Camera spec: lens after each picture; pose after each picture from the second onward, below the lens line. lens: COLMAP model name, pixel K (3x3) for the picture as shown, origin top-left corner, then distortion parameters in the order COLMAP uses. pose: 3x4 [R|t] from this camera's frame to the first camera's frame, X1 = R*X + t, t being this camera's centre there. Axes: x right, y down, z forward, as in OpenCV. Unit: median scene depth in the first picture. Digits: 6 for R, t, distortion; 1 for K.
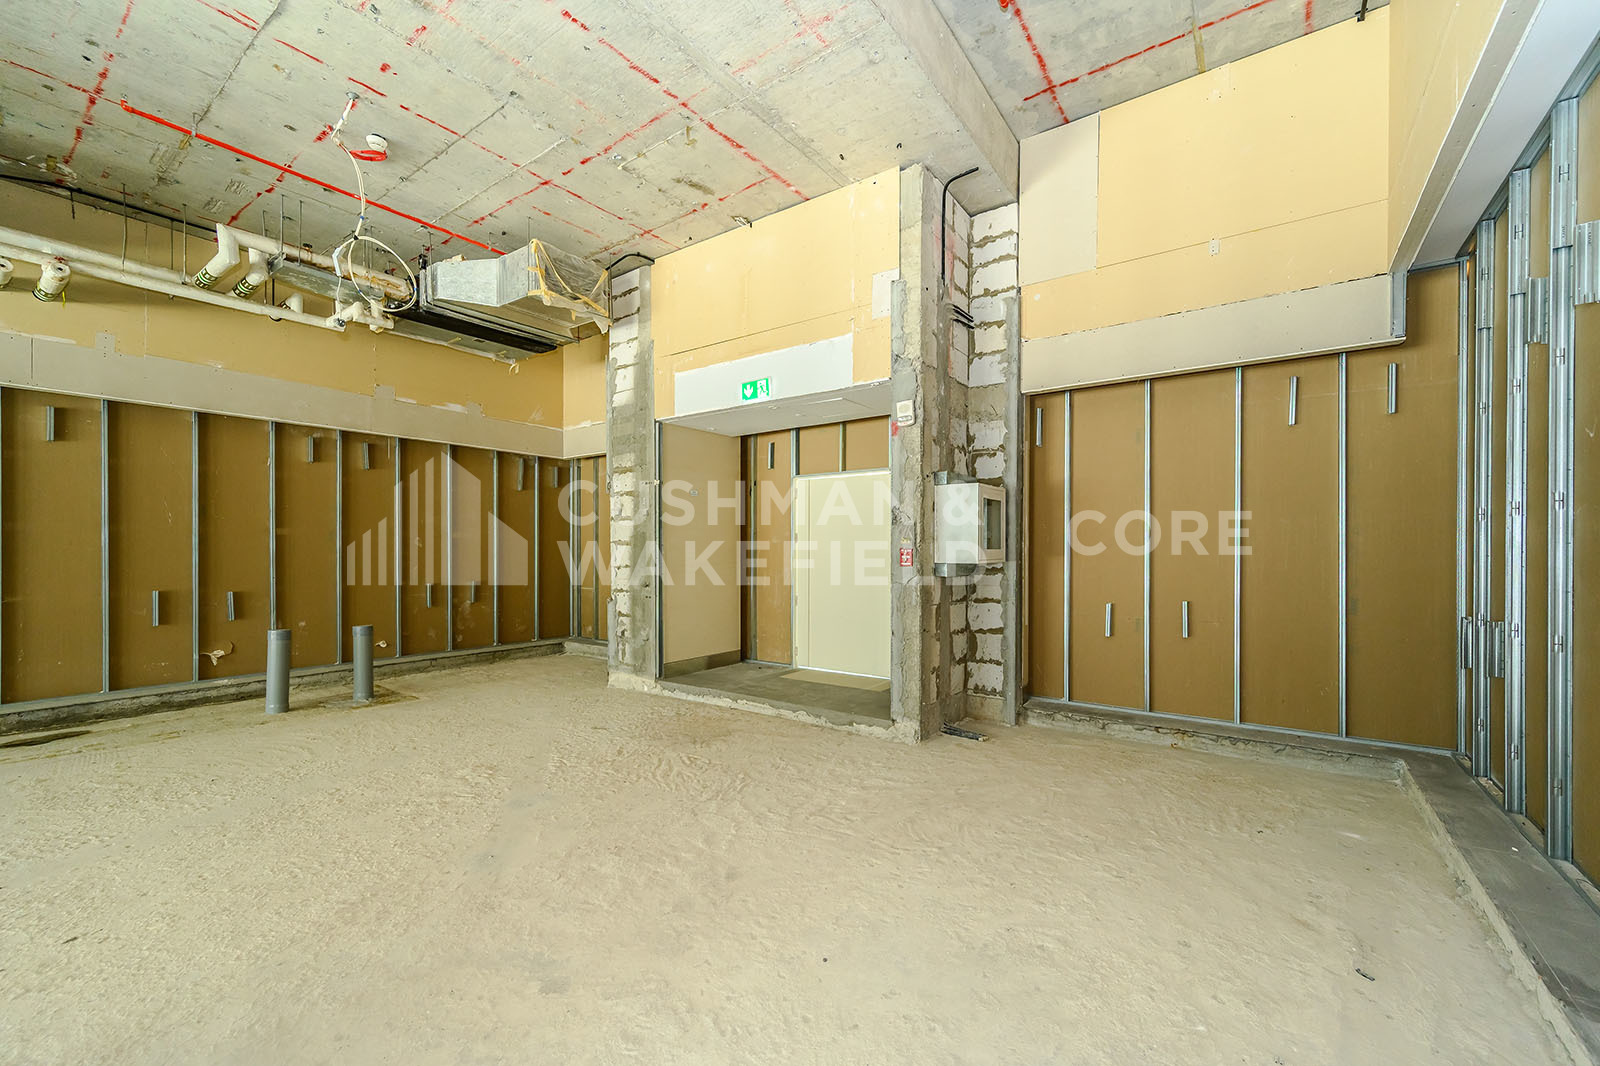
lens RADIAL K [[637.7, 0, 805.6], [0, 637.7, 555.6], [0, 0, 1]] dist [-0.003016, -0.000062]
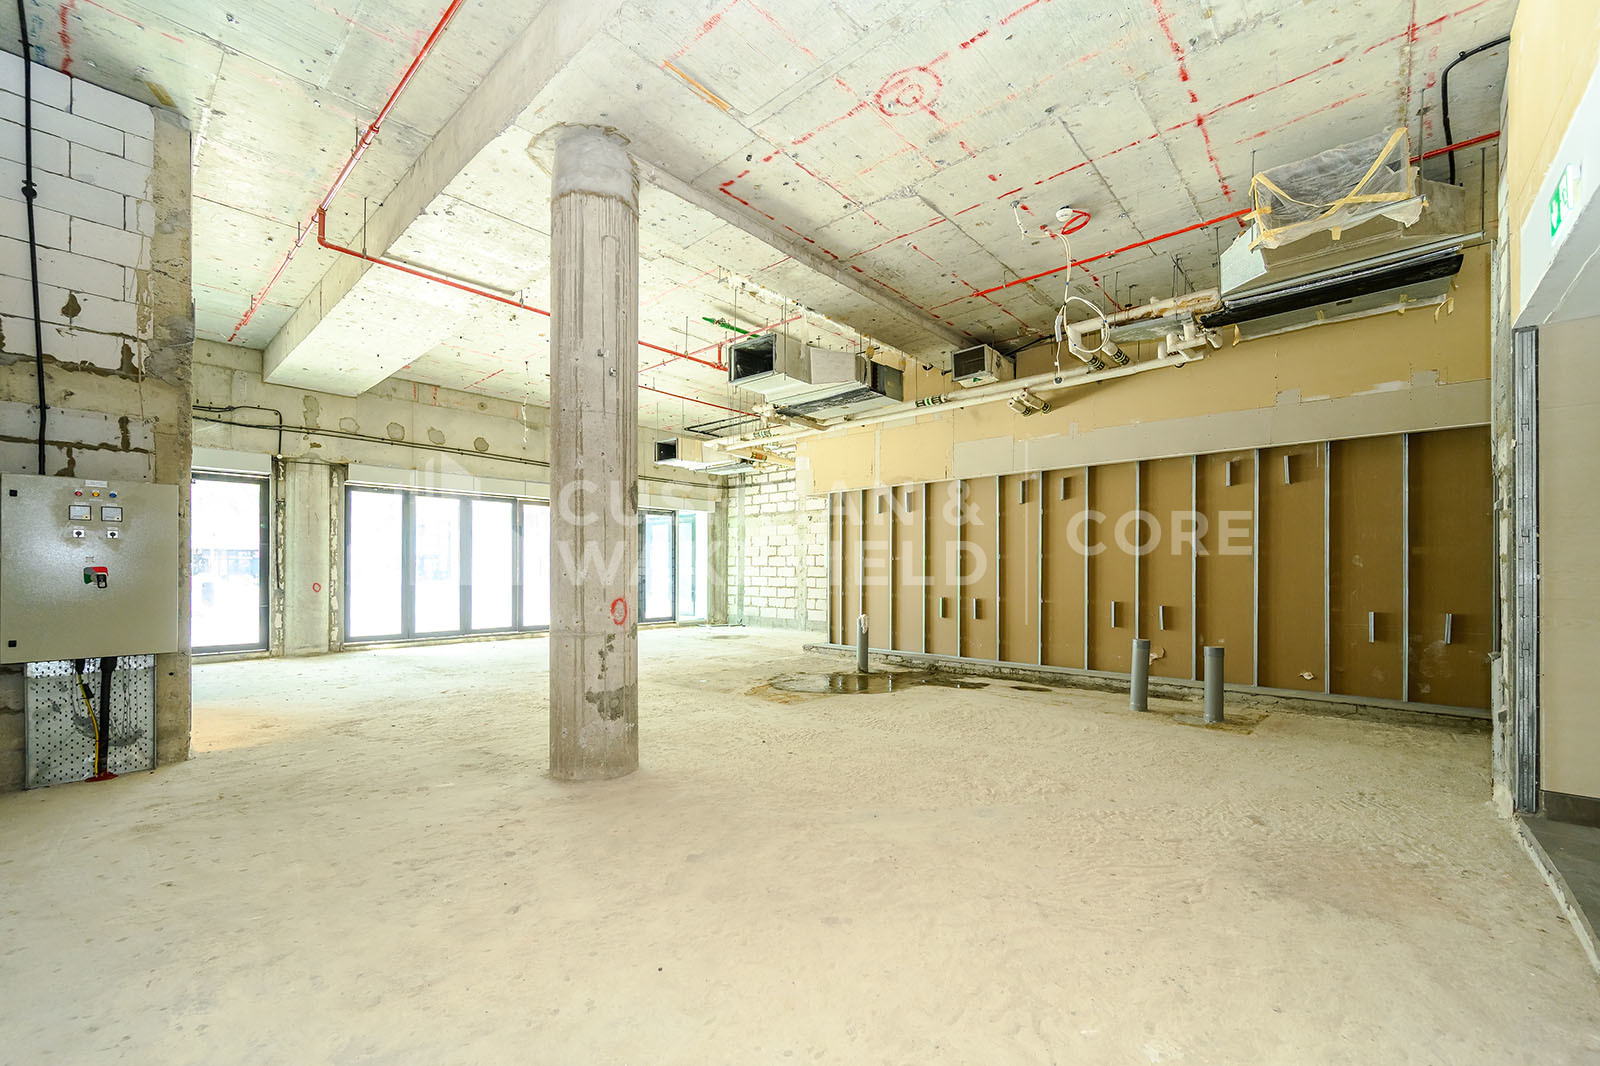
lens RADIAL K [[637.7, 0, 807.0], [0, 637.7, 567.7], [0, 0, 1]] dist [-0.003016, -0.000062]
pose [[-0.100449, -0.006682, -0.994920, 0.386448], [-0.009034, 0.999942, -0.005803, -0.001938], [0.994901, 0.008405, -0.100504, 0.502164]]
